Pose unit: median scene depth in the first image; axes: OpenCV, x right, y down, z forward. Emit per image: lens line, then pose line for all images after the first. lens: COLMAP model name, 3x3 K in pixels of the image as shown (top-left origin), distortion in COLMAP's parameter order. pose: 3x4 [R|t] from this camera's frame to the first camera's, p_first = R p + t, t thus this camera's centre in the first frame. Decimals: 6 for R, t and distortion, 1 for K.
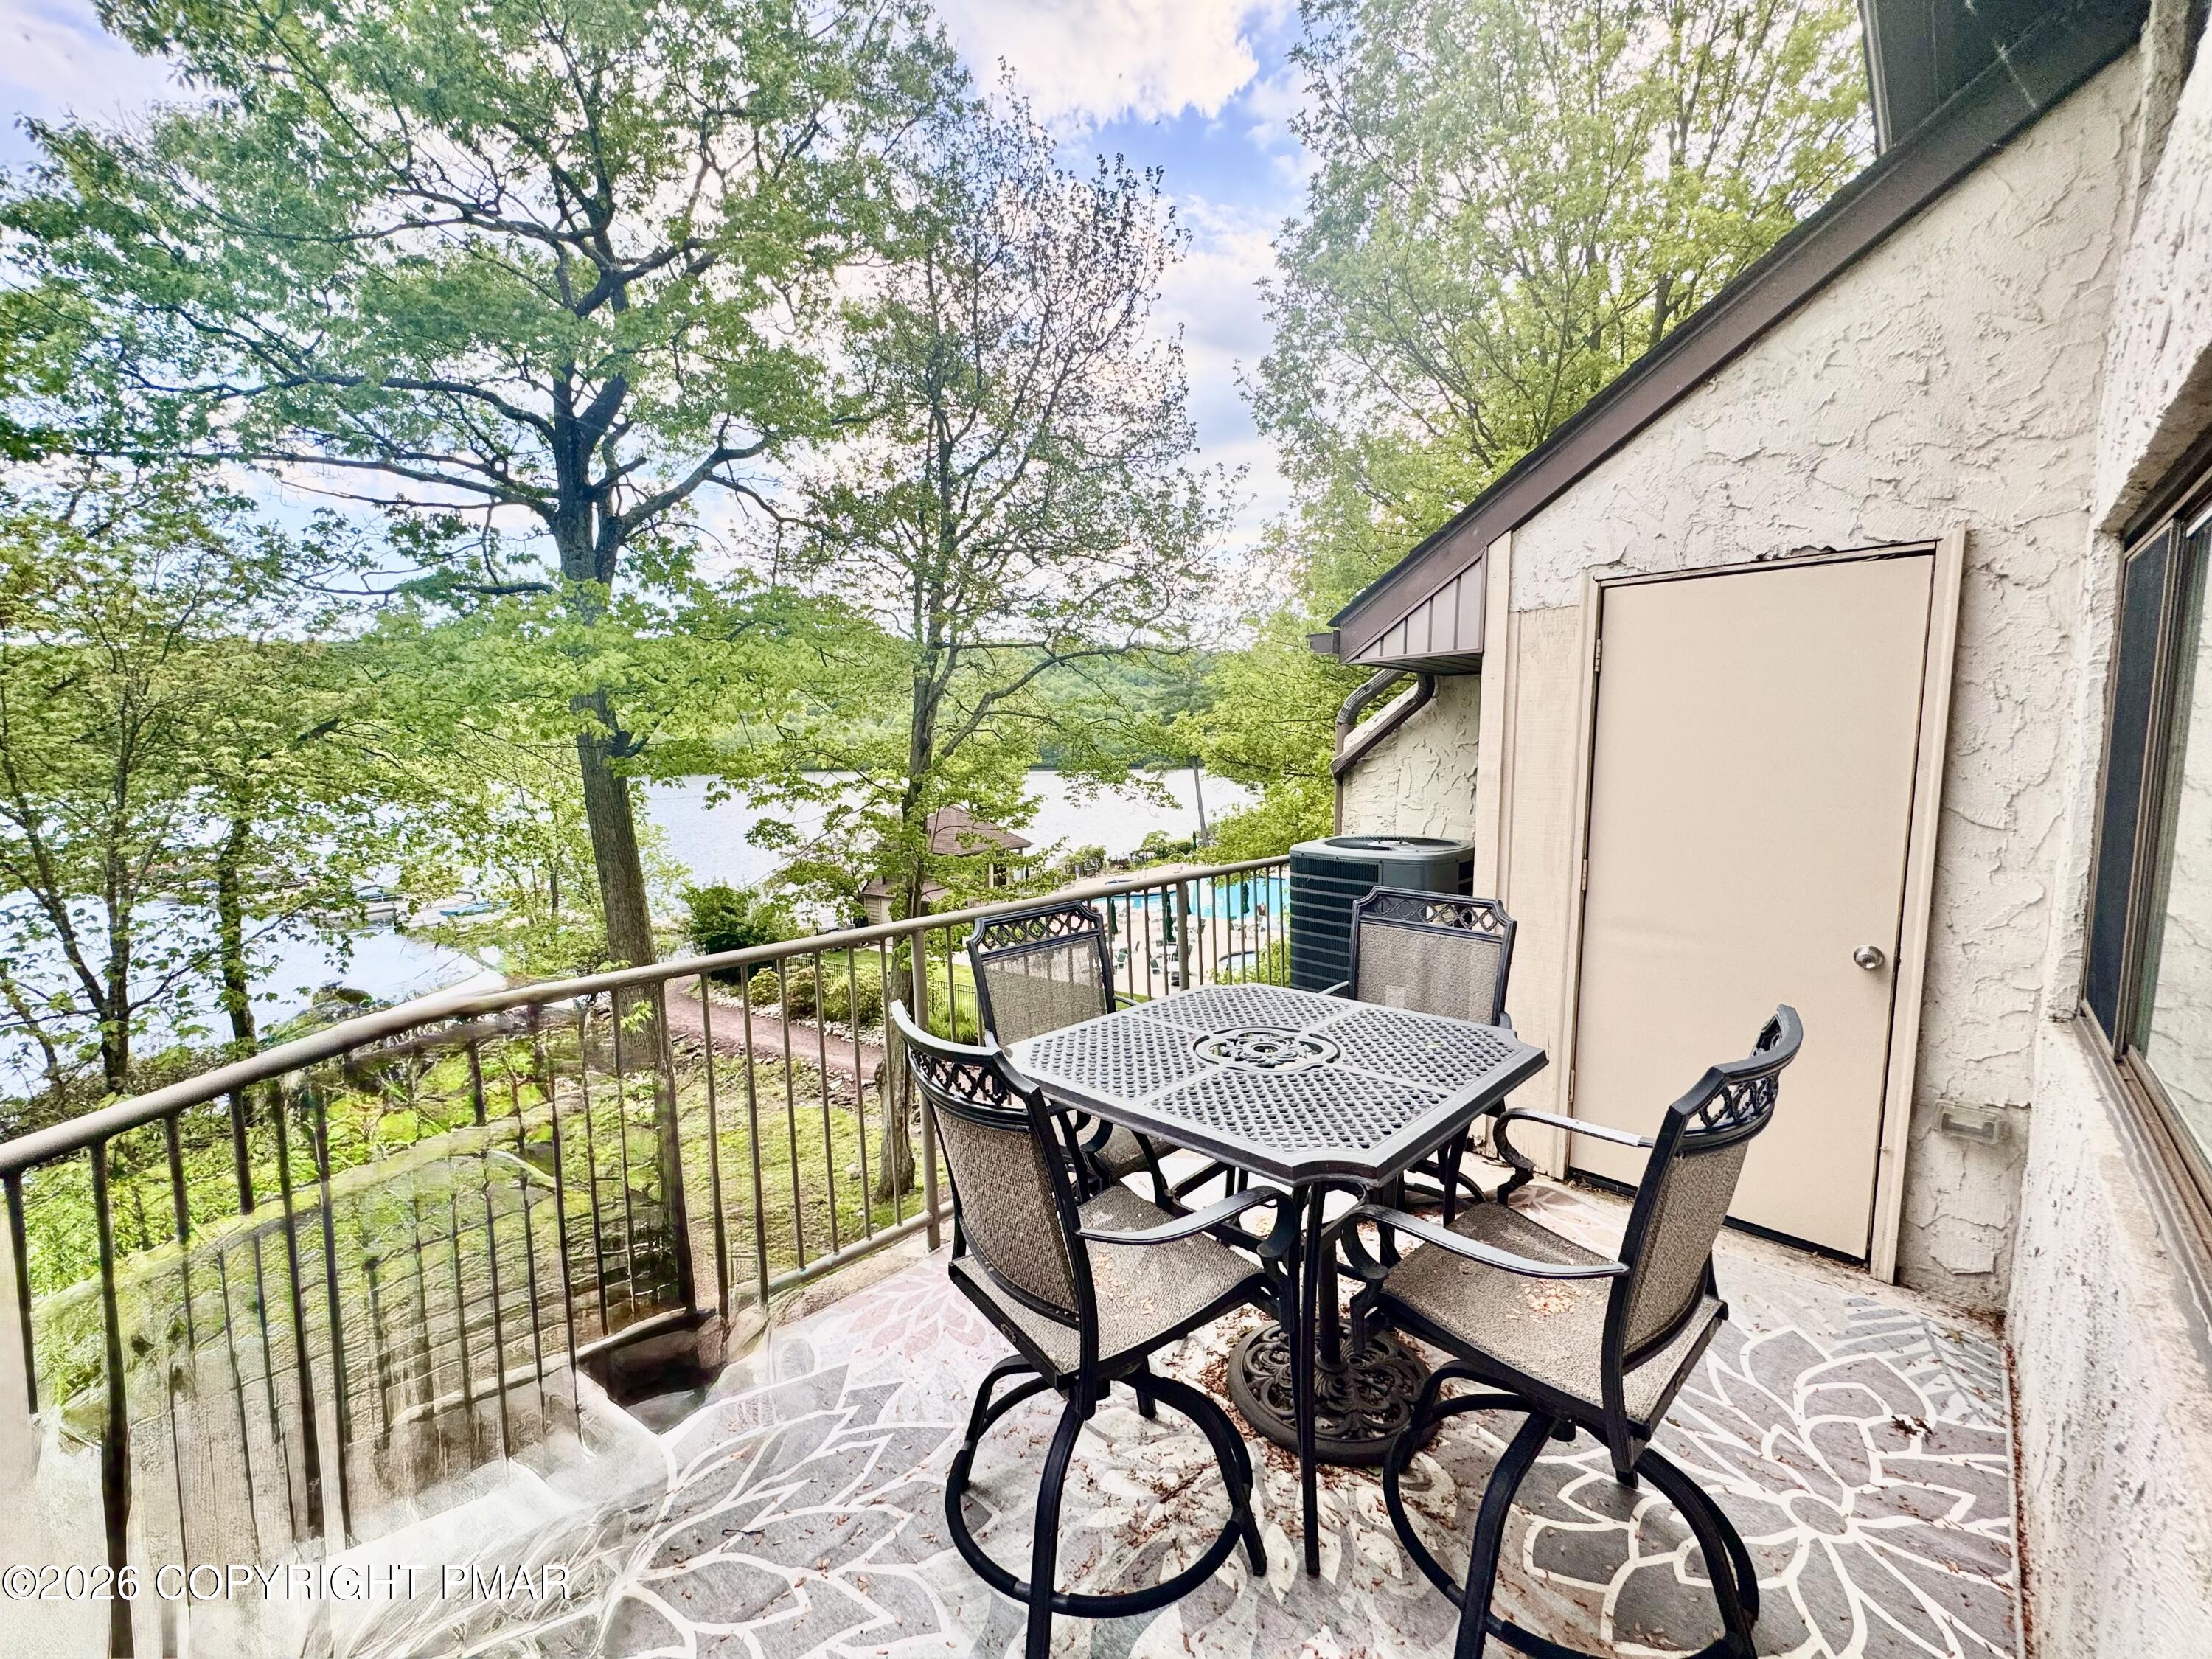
lens RADIAL K [[886.9, 0, 1103.5], [0, 886.9, 829.4], [0, 0, 1]] dist [-0.008804, 0.001682]
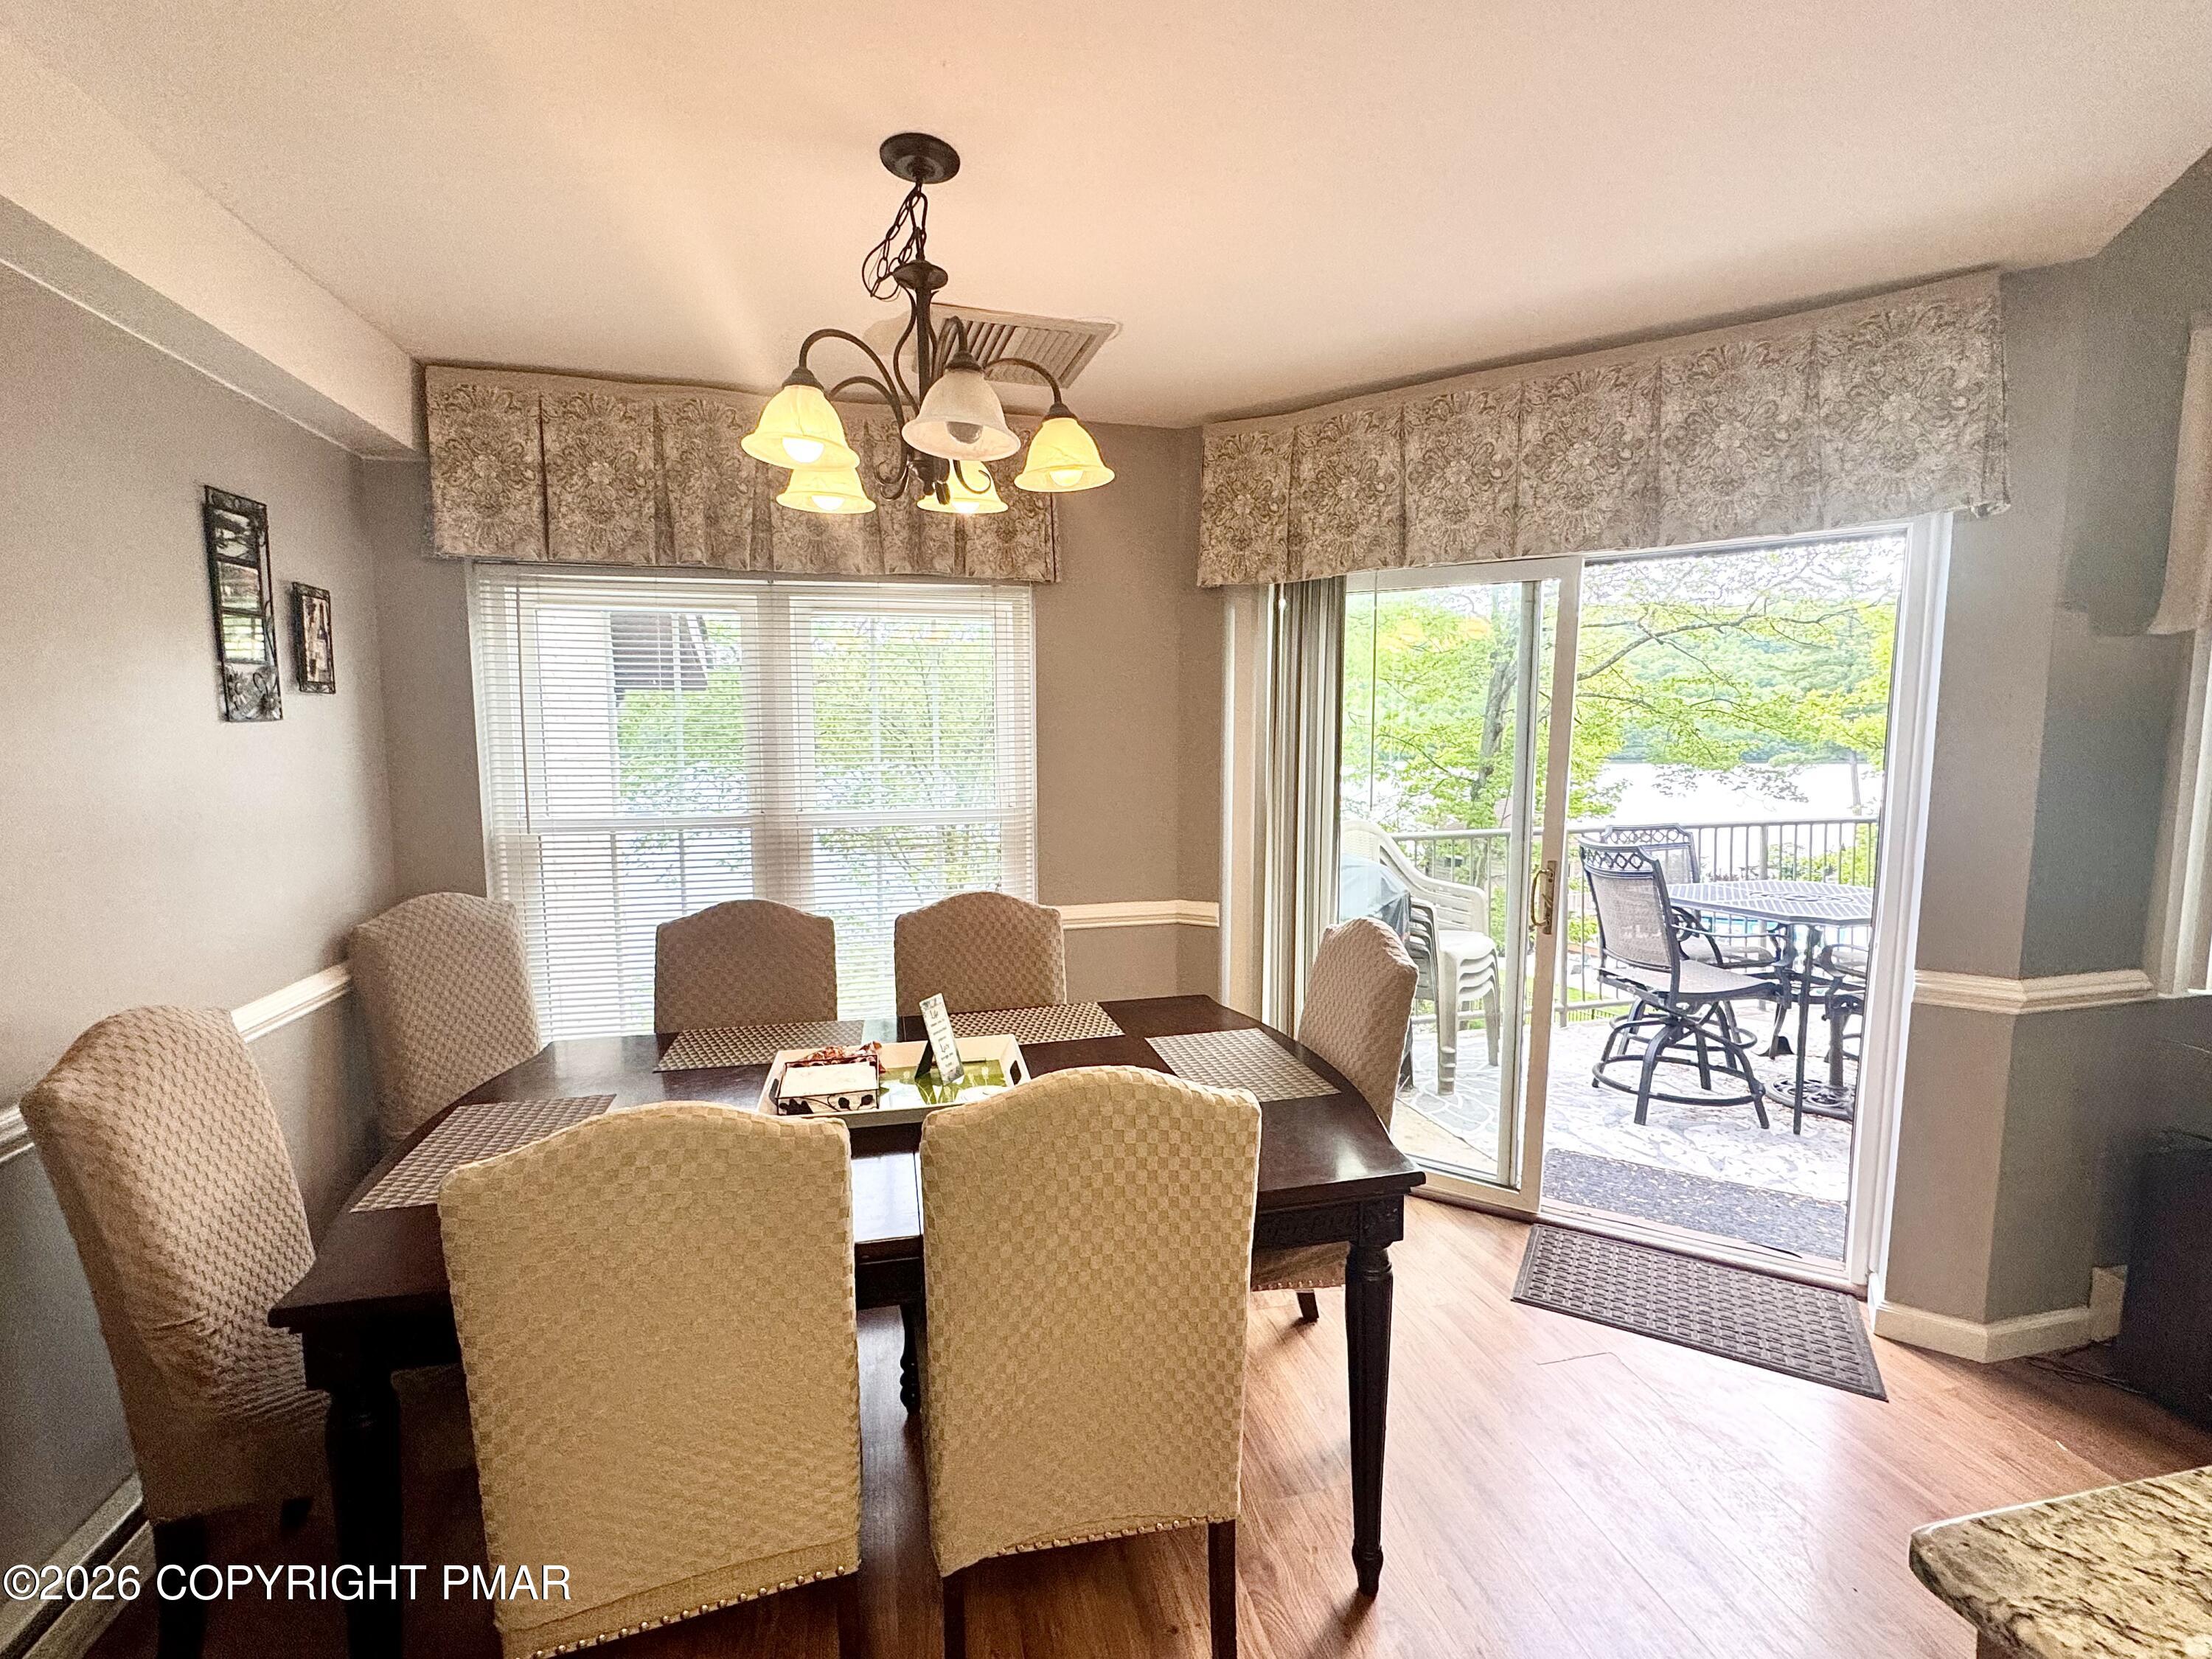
lens RADIAL K [[977.6, 0, 1101.4], [0, 977.6, 827.3], [0, 0, 1]] dist [0.001332, 0.000000]
pose [[0.849994, 0.052610, -0.524158, 0.014813], [-0.051354, 0.998537, 0.016946, 0.113188], [0.524283, 0.012513, 0.851452, -1.015672]]
